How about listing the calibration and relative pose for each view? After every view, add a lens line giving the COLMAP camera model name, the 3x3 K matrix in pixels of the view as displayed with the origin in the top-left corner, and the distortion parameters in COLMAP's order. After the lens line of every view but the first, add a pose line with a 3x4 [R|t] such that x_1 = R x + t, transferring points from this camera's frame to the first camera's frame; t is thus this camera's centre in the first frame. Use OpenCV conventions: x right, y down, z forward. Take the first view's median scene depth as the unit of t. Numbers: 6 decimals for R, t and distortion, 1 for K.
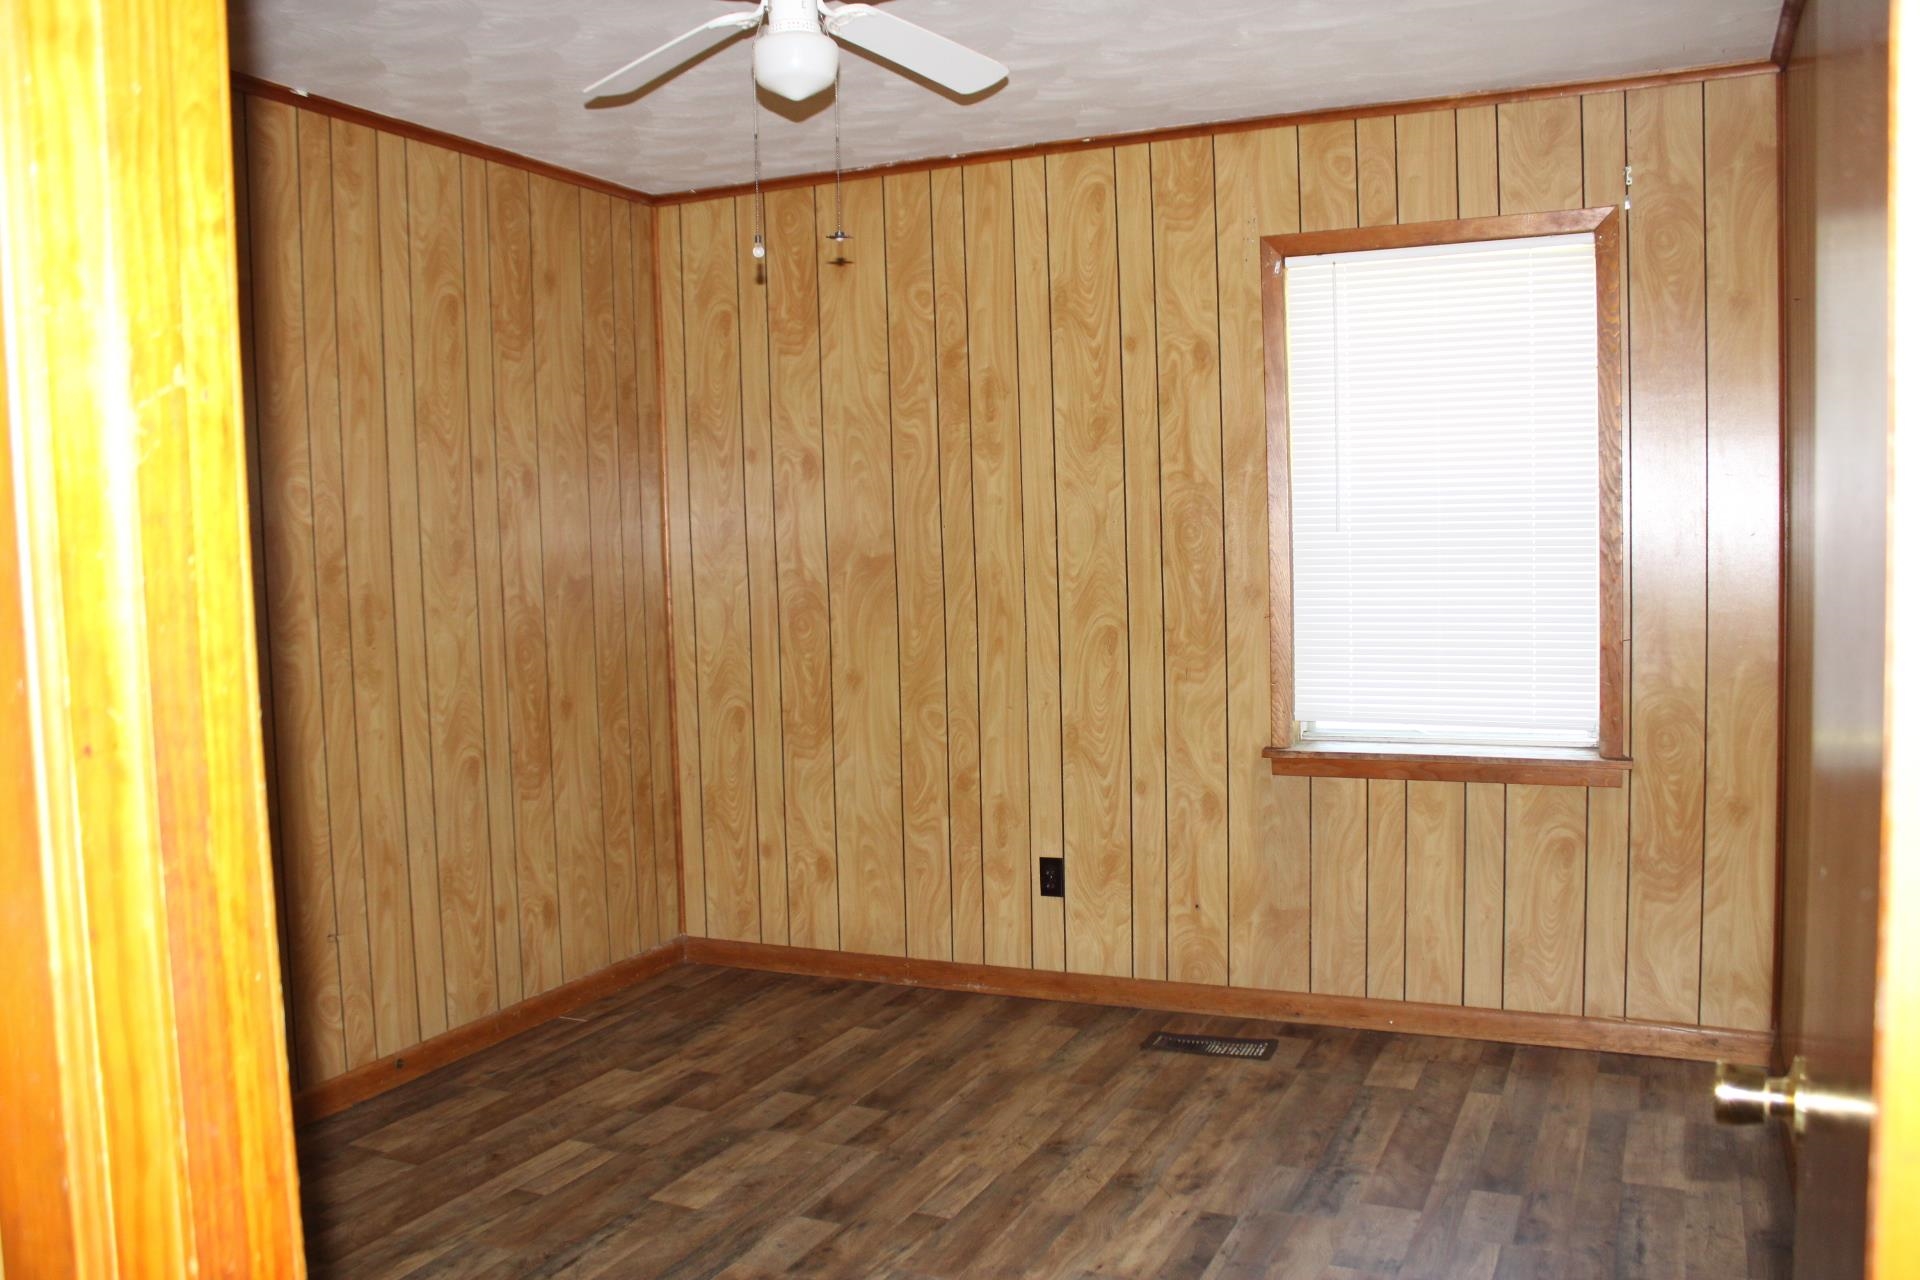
lens RADIAL K [[1665.7, 0, 1007.8], [0, 1665.7, 676.4], [0, 0, 1]] dist [-0.164953, 0.156558]
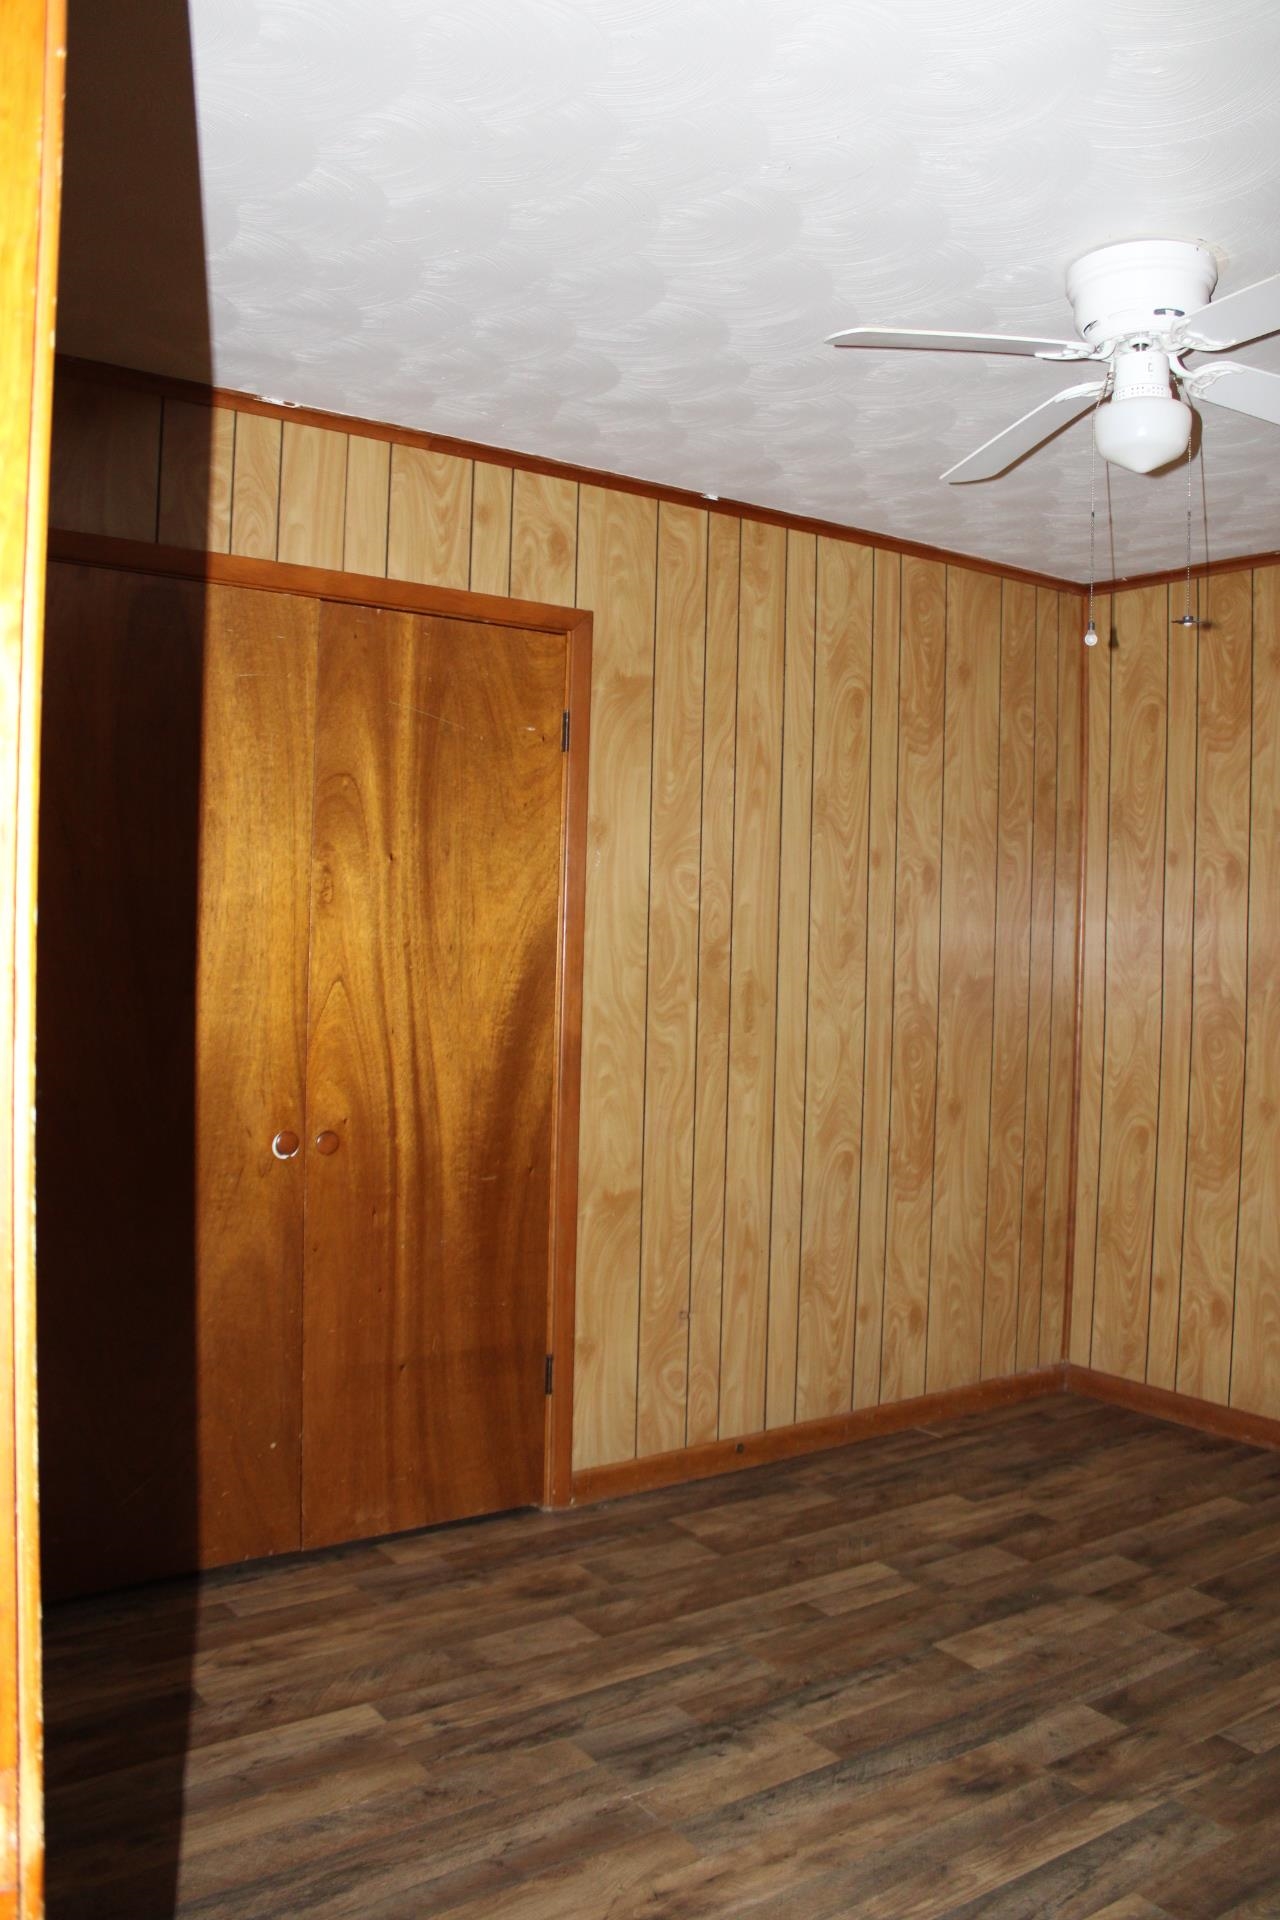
lens RADIAL K [[1665.7, 0, 646.0], [0, 1665.7, 958.7], [0, 0, 1]] dist [-0.164953, 0.156558]
pose [[0.859736, 0.057277, -0.507517, 0.071435], [-0.090153, 0.995108, -0.040415, -0.015537], [0.502719, 0.080500, 0.860694, 0.070192]]
